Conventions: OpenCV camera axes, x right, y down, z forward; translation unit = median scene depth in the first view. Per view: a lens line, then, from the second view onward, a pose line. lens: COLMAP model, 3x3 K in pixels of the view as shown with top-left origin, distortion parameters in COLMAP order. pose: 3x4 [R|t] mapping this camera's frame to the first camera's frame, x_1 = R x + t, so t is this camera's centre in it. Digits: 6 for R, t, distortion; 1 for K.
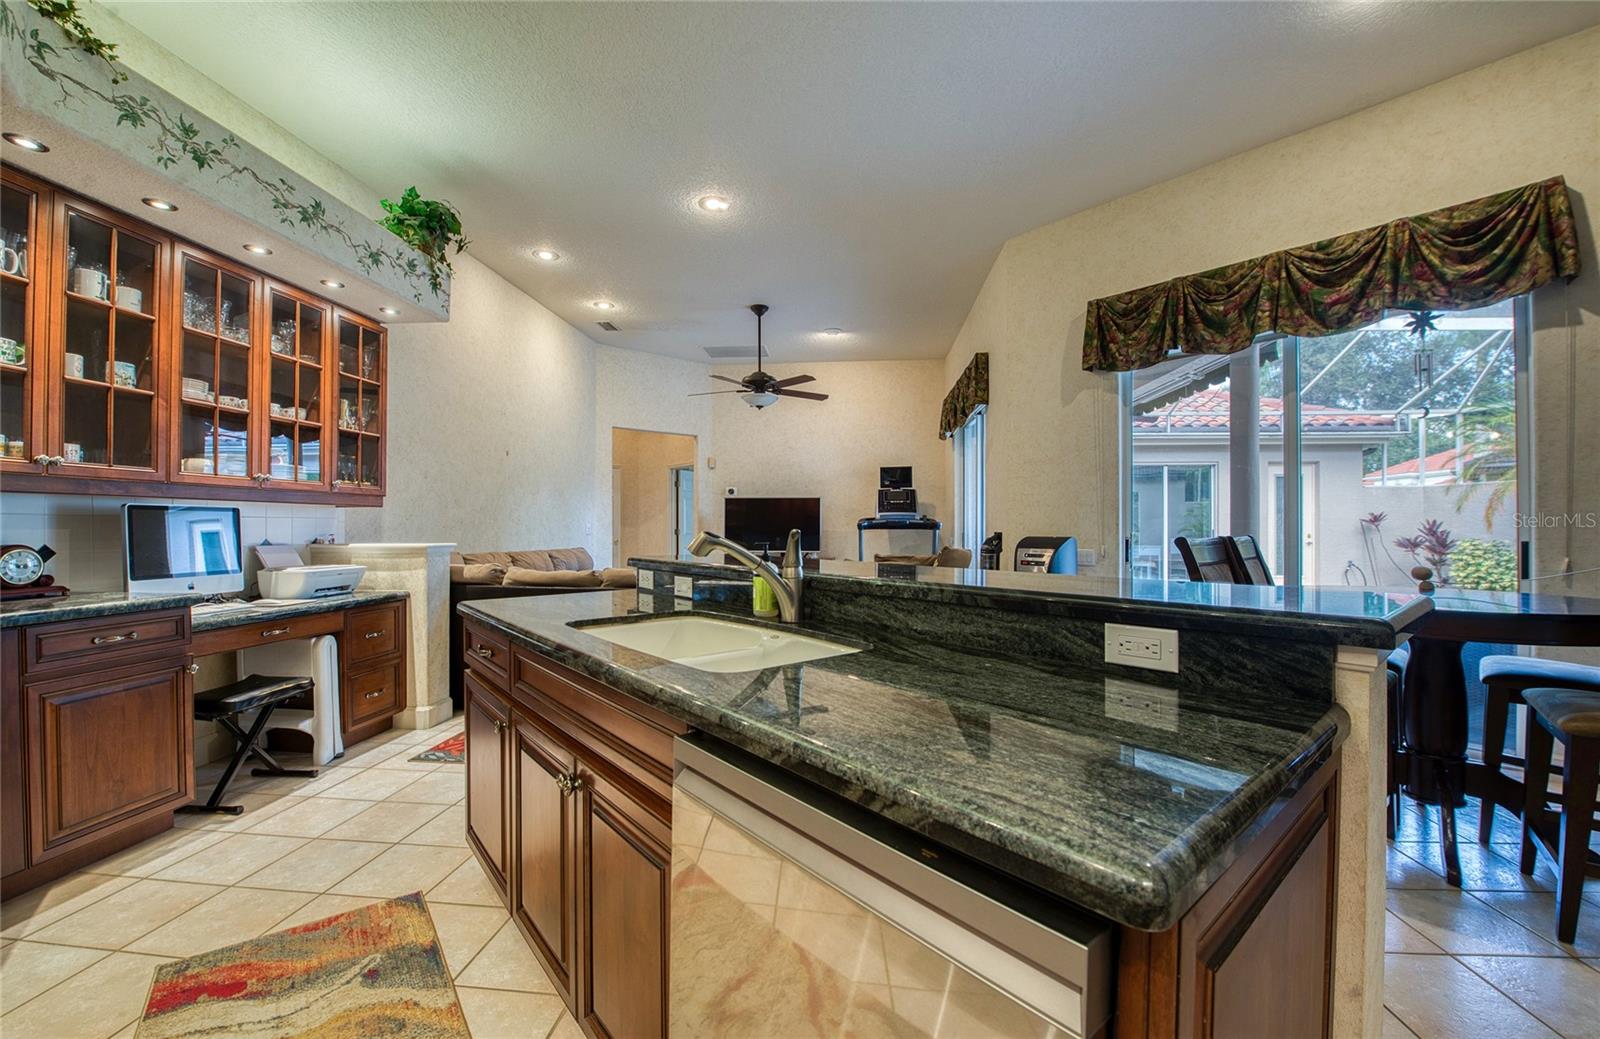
lens RADIAL K [[628.3, 0, 797.2], [0, 628.3, 523.9], [0, 0, 1]] dist [-0.018248, -0.000803]
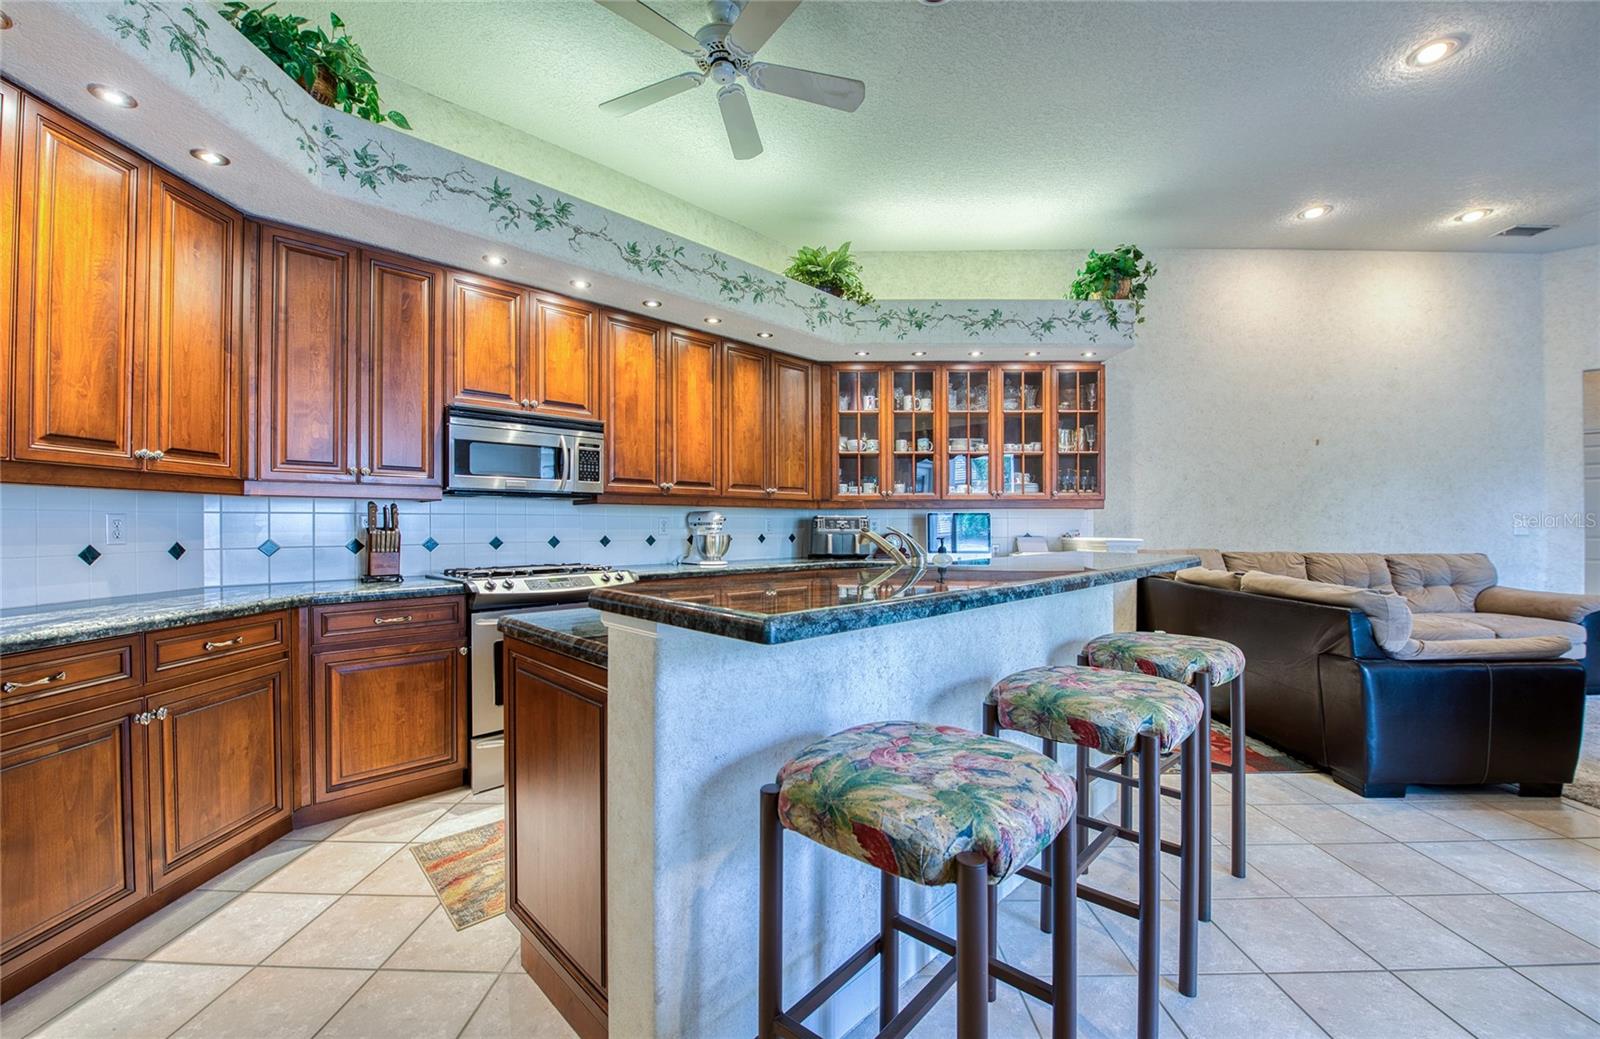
lens RADIAL K [[639.8, 0, 798.6], [0, 639.8, 523.3], [0, 0, 1]] dist [-0.015130, -0.002365]
pose [[0.096062, -0.002905, -0.995371, 0.321095], [0.004439, 0.999987, -0.002490, 0.001266], [0.995365, -0.004179, 0.096073, 0.161481]]
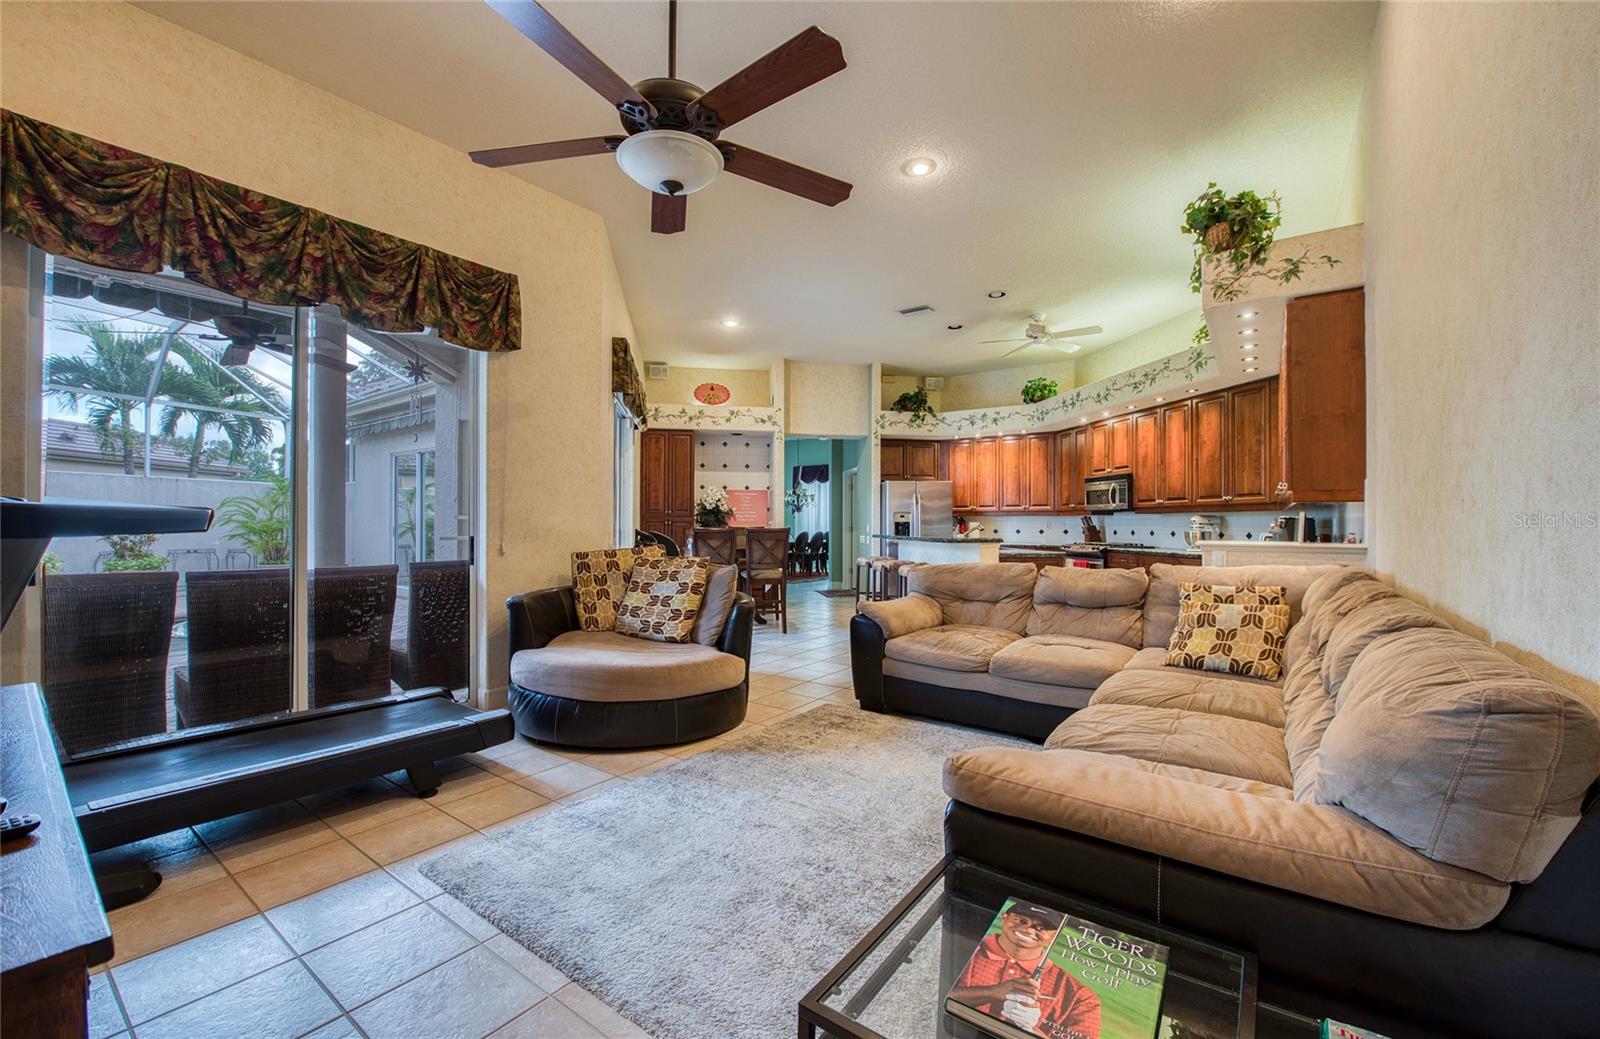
lens RADIAL K [[631.7, 0, 800.0], [0, 631.7, 519.5], [0, 0, 1]] dist [0.000951, 0.000044]
pose [[-0.860849, 0.000935, 0.508859, -0.302408], [-0.004581, 0.999944, -0.009589, 0.004982], [-0.508839, -0.010586, -0.860796, 1.255171]]
